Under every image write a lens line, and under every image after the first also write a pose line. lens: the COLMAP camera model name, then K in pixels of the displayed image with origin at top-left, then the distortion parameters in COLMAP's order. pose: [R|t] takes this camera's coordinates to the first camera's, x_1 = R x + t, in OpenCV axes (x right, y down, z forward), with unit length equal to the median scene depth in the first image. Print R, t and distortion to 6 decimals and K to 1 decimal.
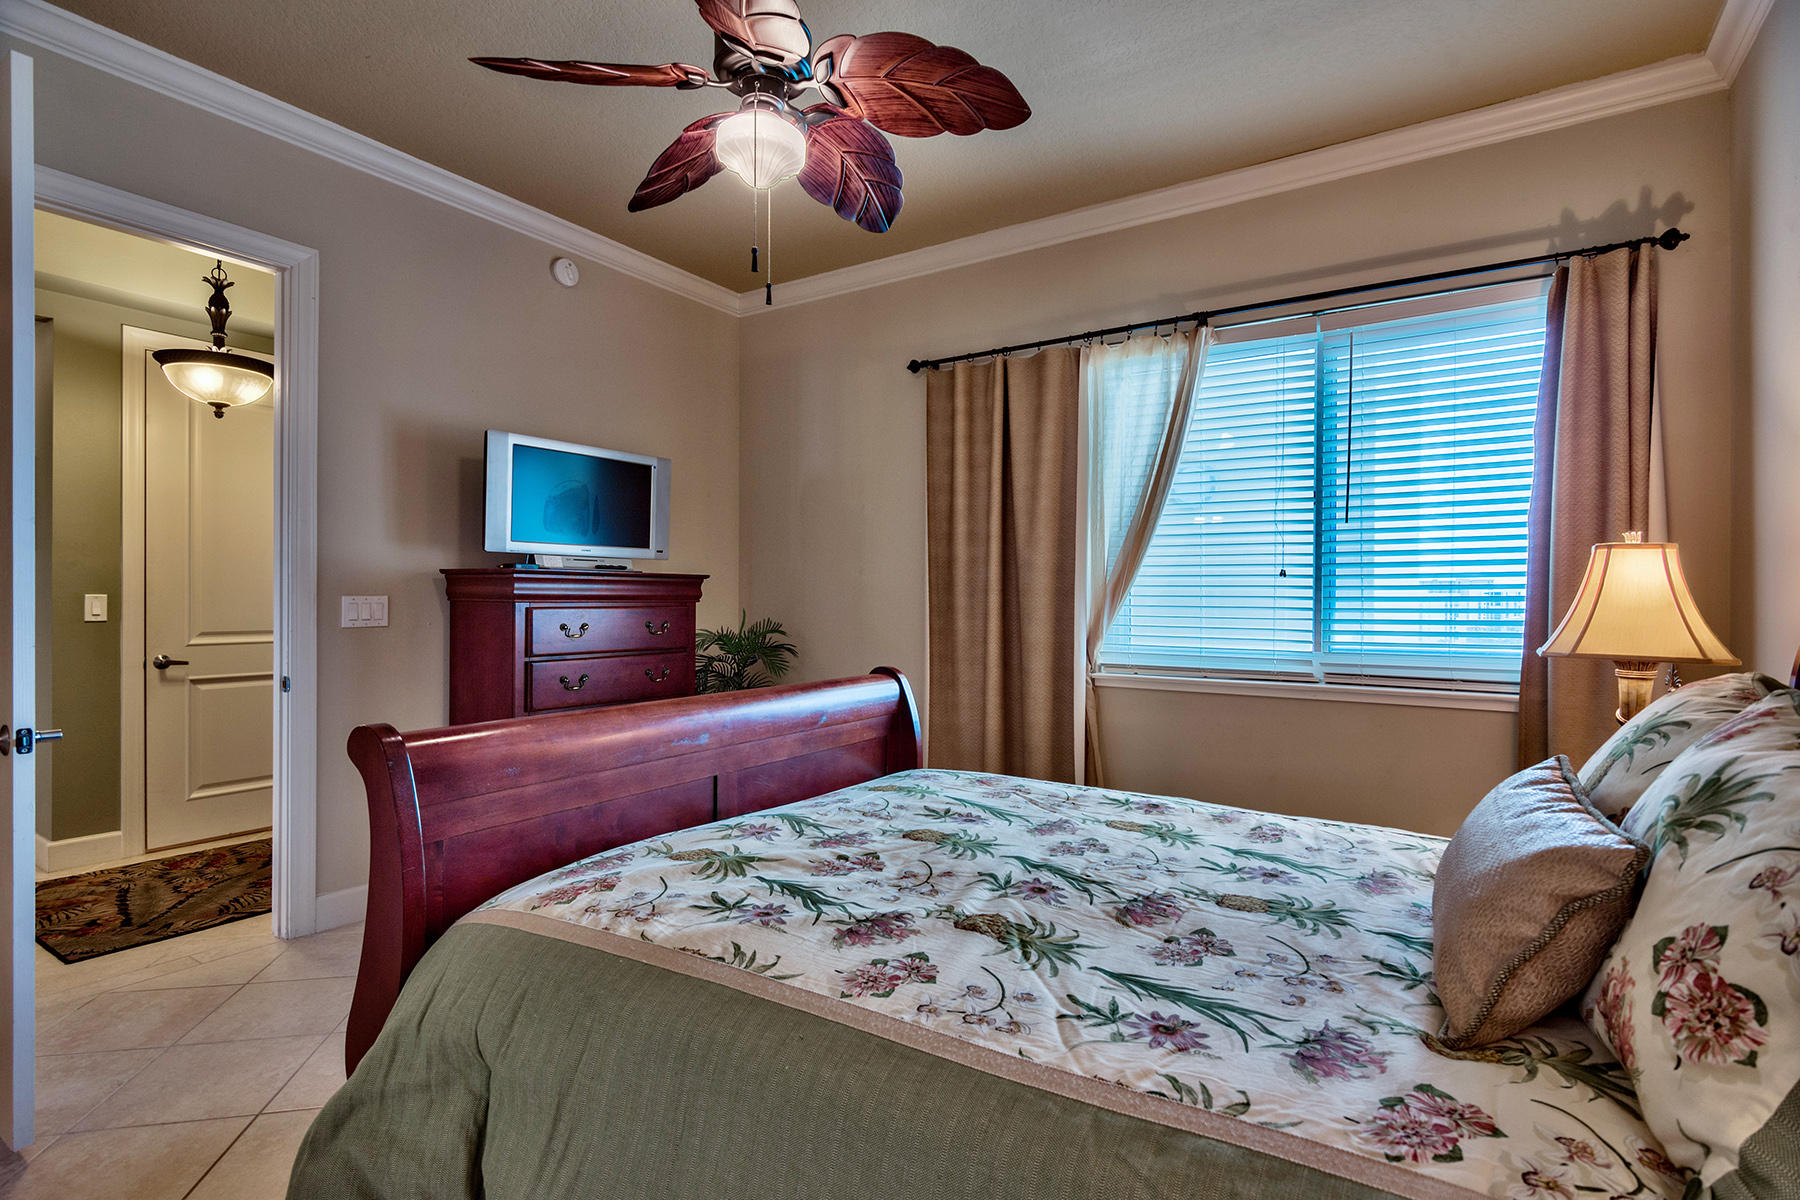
lens RADIAL K [[880.2, 0, 904.0], [0, 880.2, 600.8], [0, 0, 1]] dist [-0.000739, -0.000749]
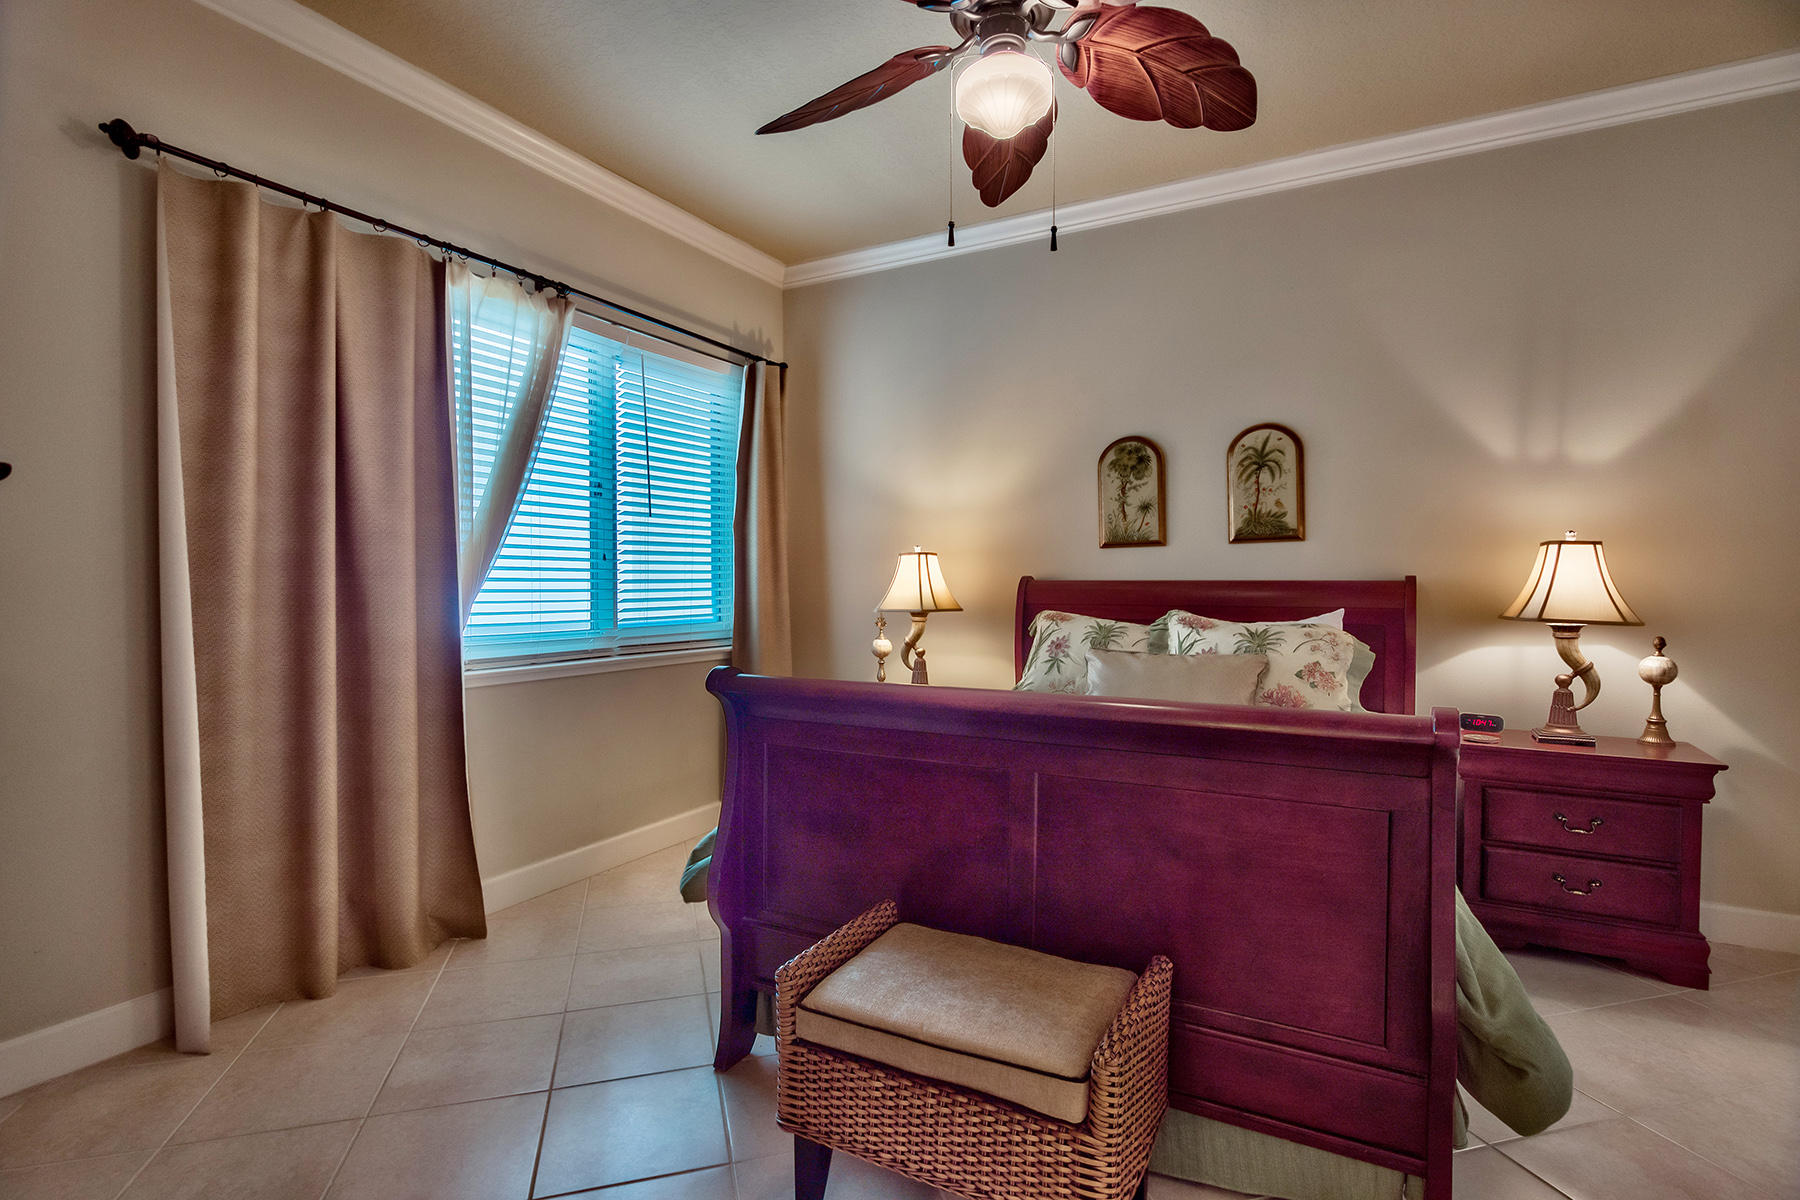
lens RADIAL K [[880.2, 0, 894.7], [0, 880.2, 601.7], [0, 0, 1]] dist [-0.000739, -0.000749]
pose [[-0.079677, -0.029180, 0.996394, -0.656443], [-0.000904, 0.999573, 0.029201, -0.009269], [-0.996820, 0.001425, -0.079669, 0.710657]]
